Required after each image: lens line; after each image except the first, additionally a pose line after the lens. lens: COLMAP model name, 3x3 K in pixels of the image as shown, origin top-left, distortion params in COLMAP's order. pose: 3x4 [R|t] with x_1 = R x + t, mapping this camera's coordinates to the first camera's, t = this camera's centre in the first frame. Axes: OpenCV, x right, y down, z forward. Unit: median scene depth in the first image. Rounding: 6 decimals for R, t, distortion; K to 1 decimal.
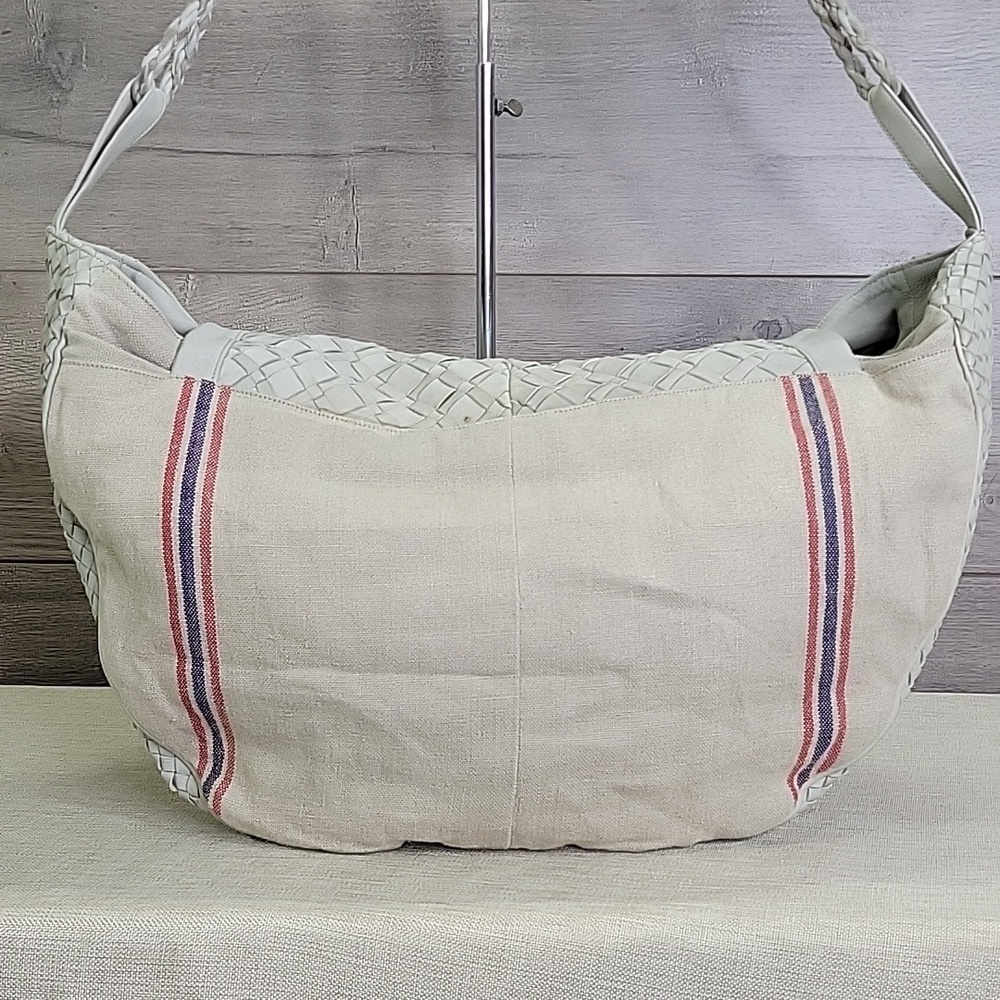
lens RADIAL K [[1733.4, 0, 498.2], [0, 1733.4, 481.2], [0, 0, 1]] dist [0.006438, 0.161405]
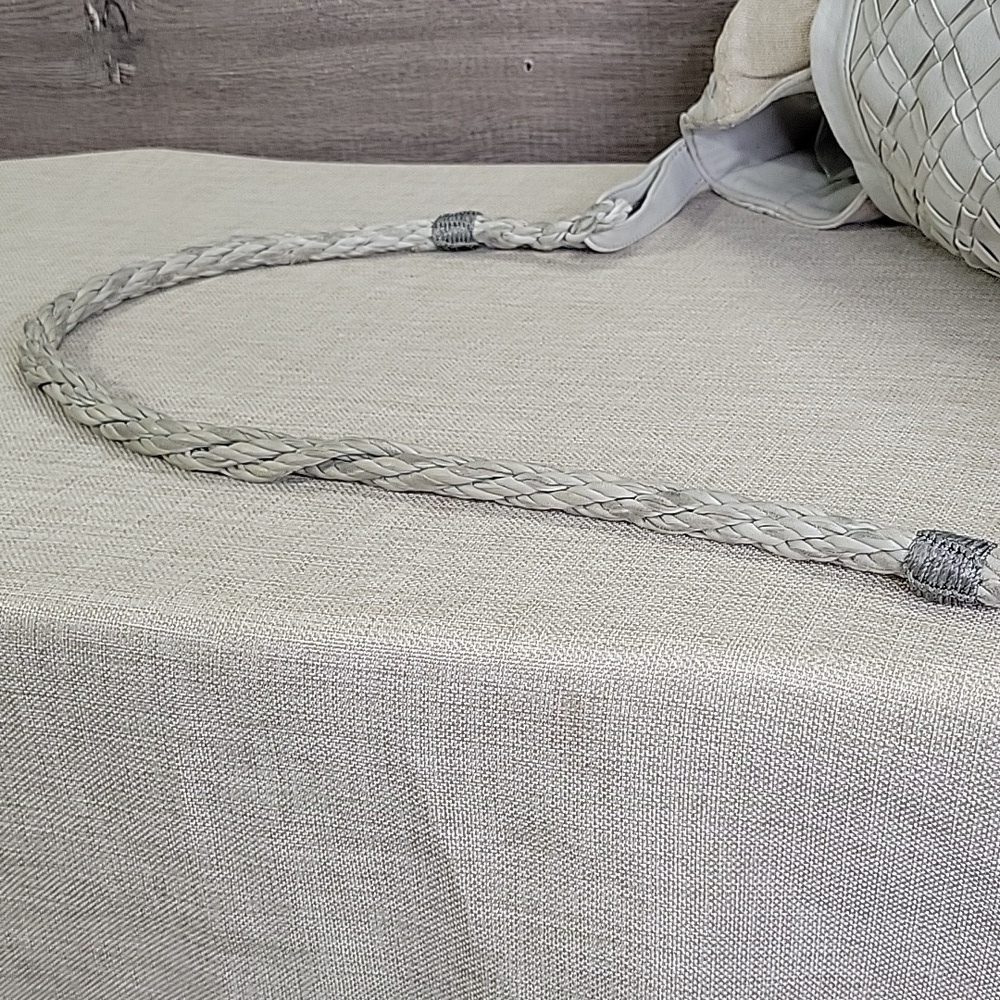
lens RADIAL K [[1725.1, 0, 482.9], [0, 1725.1, 457.9], [0, 0, 1]] dist [0.011275, 0.028434]
pose [[0.964846, 0.023856, -0.261733, -0.045942], [0.066838, 0.940858, 0.332144, -0.001462], [0.254177, -0.337961, 0.906188, 0.338225]]
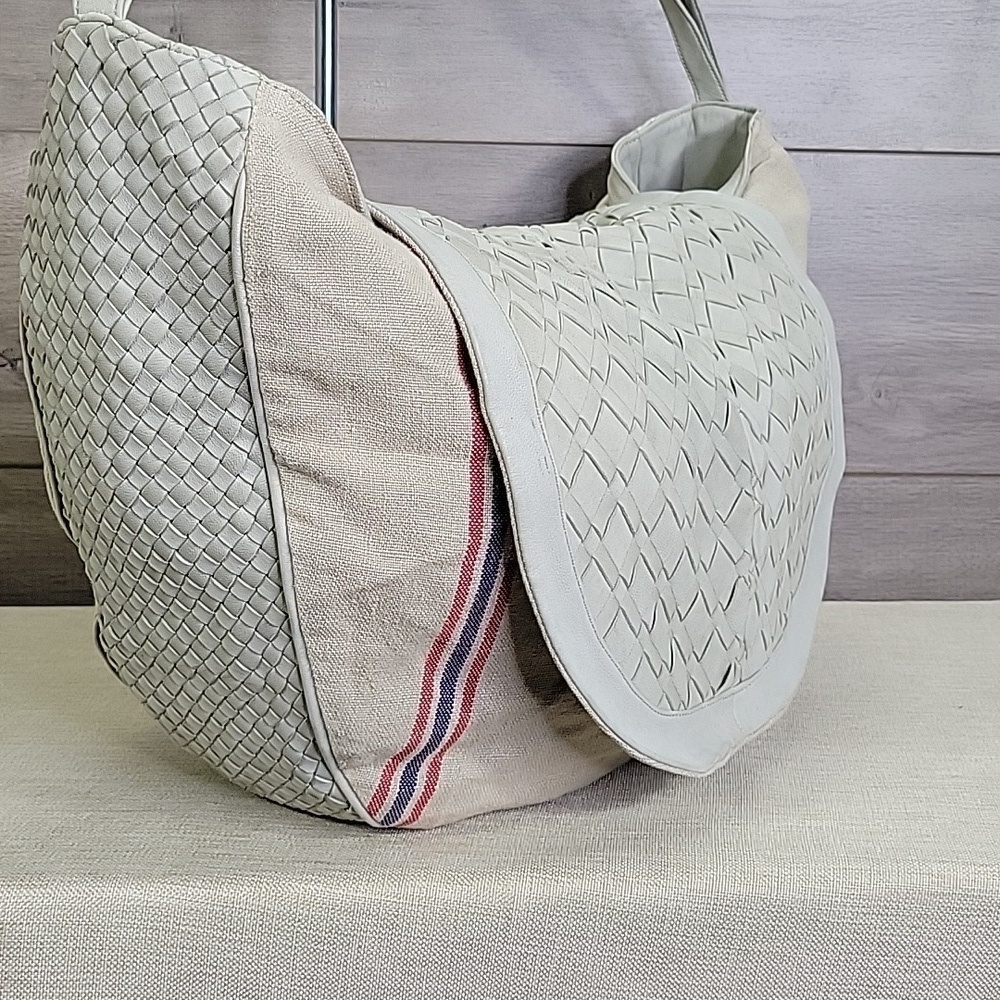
lens RADIAL K [[1725.1, 0, 482.9], [0, 1725.1, 457.9], [0, 0, 1]] dist [0.011275, 0.028434]
pose [[0.992625, -0.004550, 0.121138, -0.038567], [-0.000456, 0.999148, 0.041268, 0.007021], [-0.121222, -0.041019, 0.991778, 0.110207]]
